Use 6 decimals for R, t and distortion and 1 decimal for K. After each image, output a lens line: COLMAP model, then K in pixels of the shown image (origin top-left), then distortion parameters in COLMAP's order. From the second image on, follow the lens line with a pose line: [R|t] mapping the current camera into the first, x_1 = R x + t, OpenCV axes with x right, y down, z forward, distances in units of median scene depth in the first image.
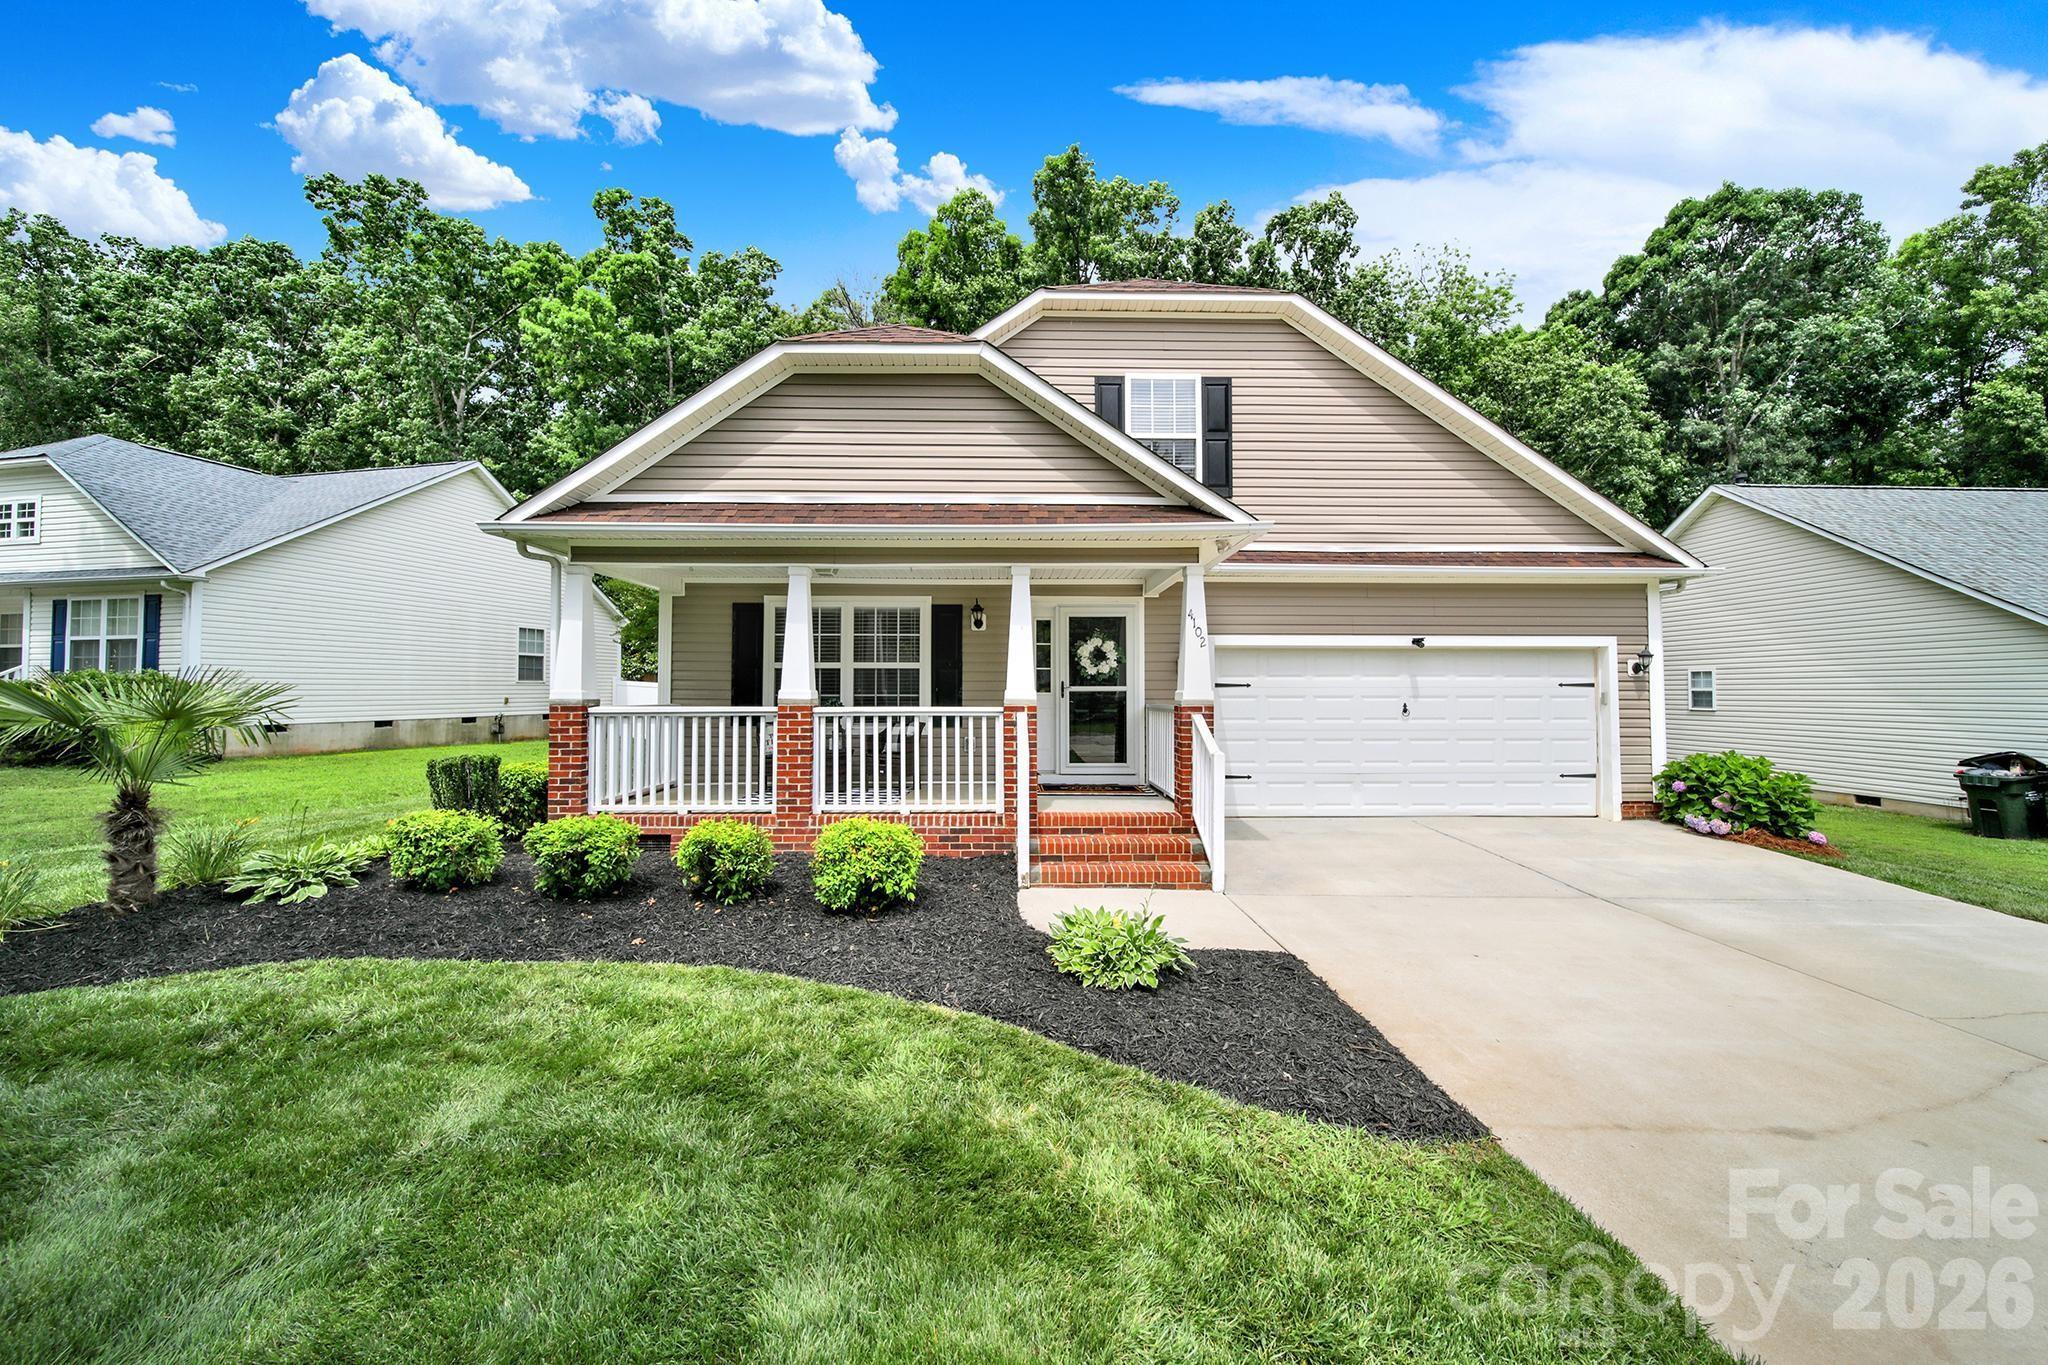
lens RADIAL K [[734.8, 0, 1043.4], [0, 734.8, 677.4], [0, 0, 1]] dist [-0.001338, -0.000389]
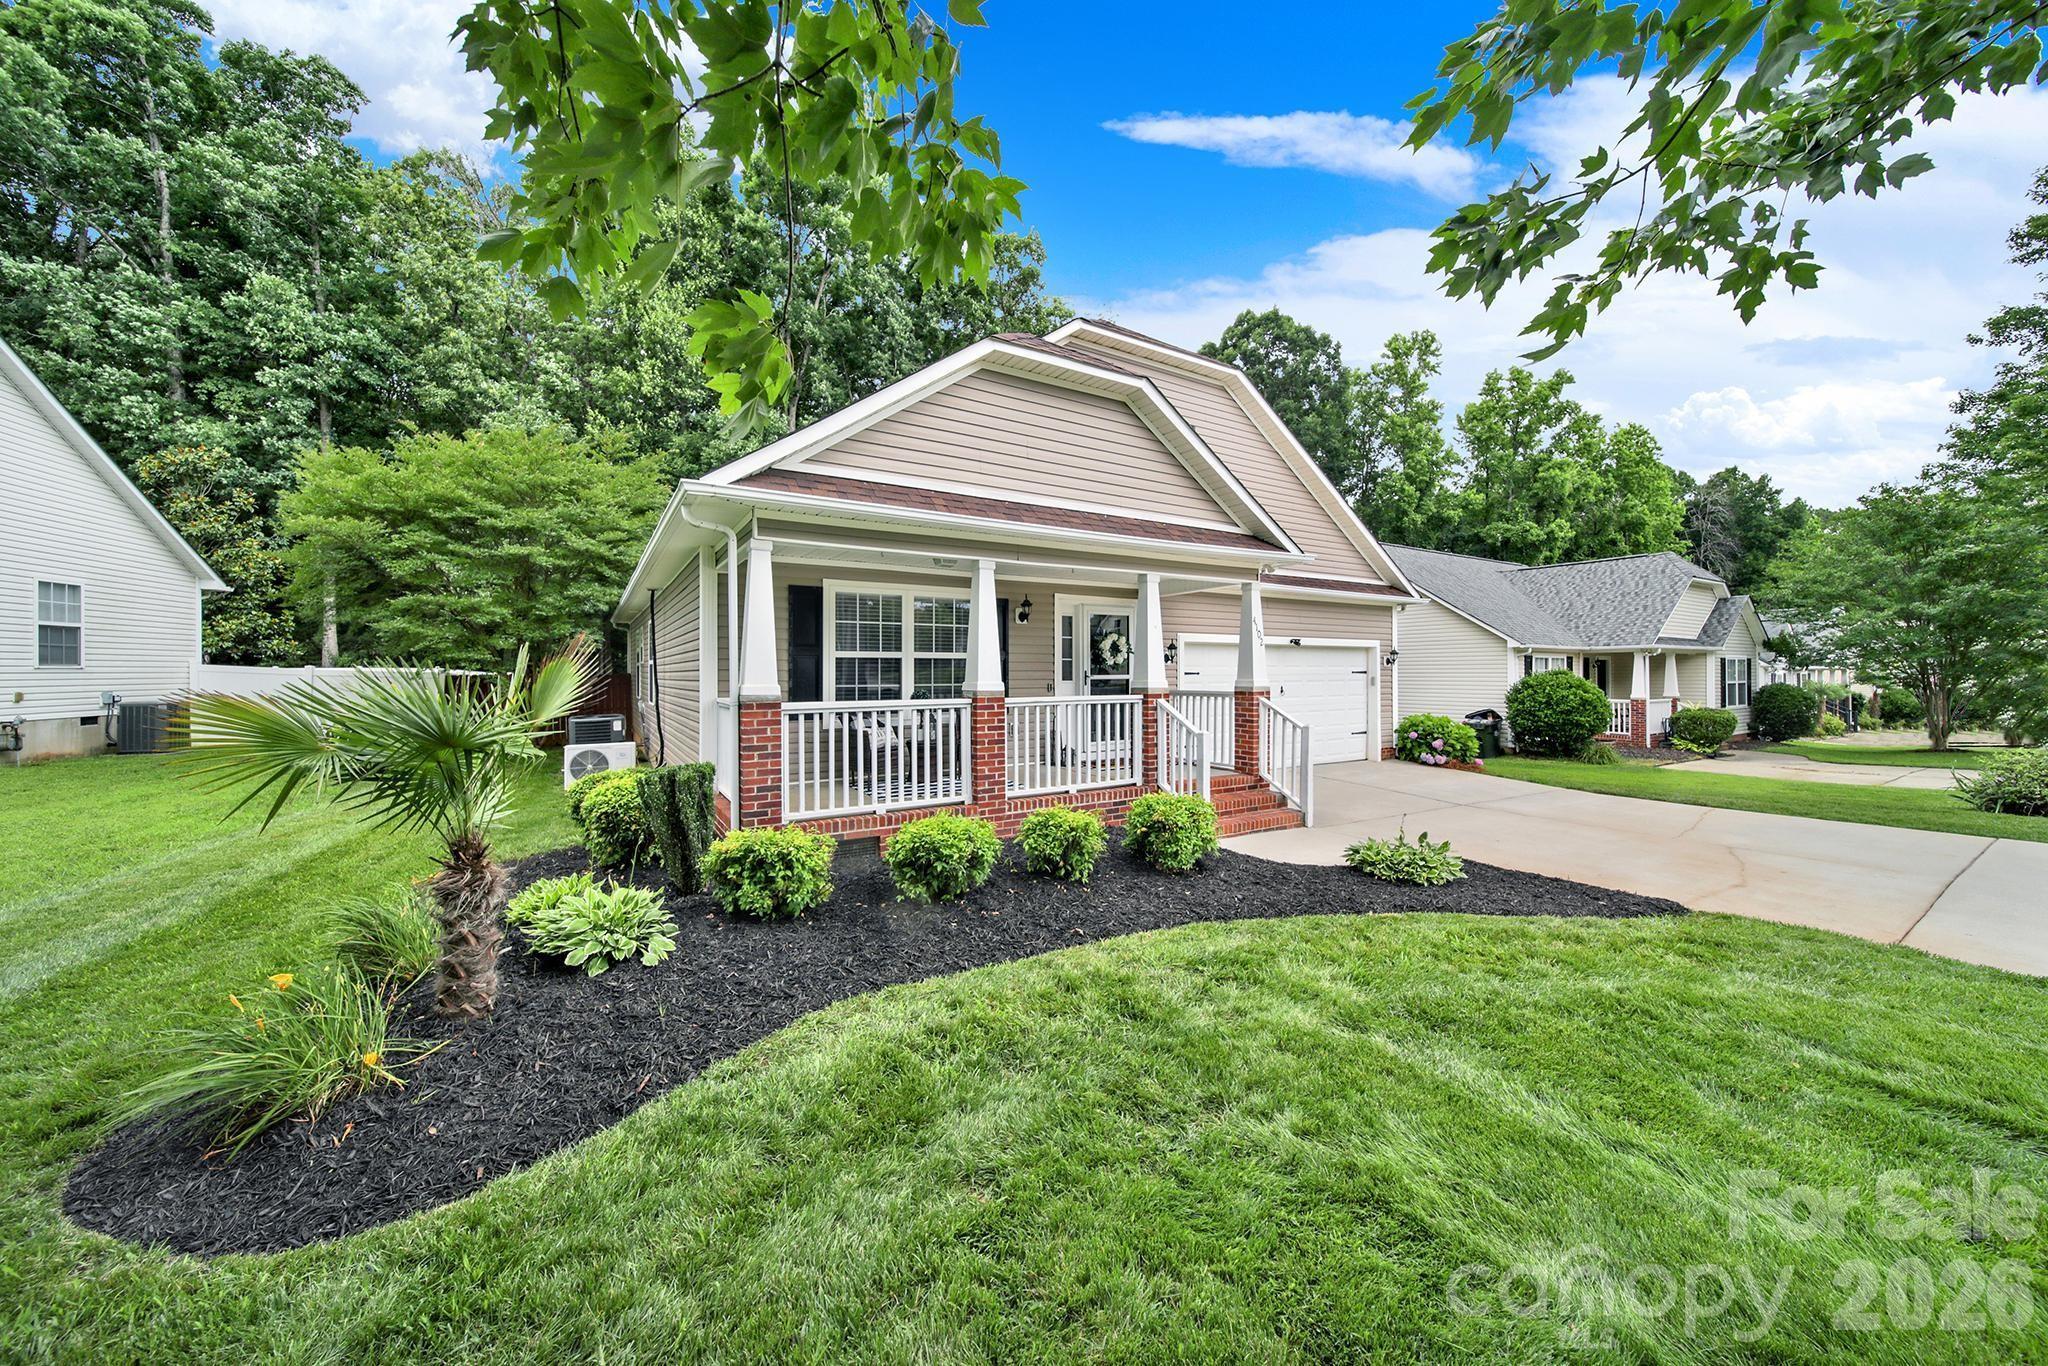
lens RADIAL K [[734.8, 0, 1027.4], [0, 734.8, 678.9], [0, 0, 1]] dist [-0.001338, -0.000389]
pose [[0.860225, -0.008208, 0.509849, -0.633469], [-0.005973, 0.999640, 0.026170, -0.011385], [-0.509880, -0.025558, 0.859866, 0.068010]]
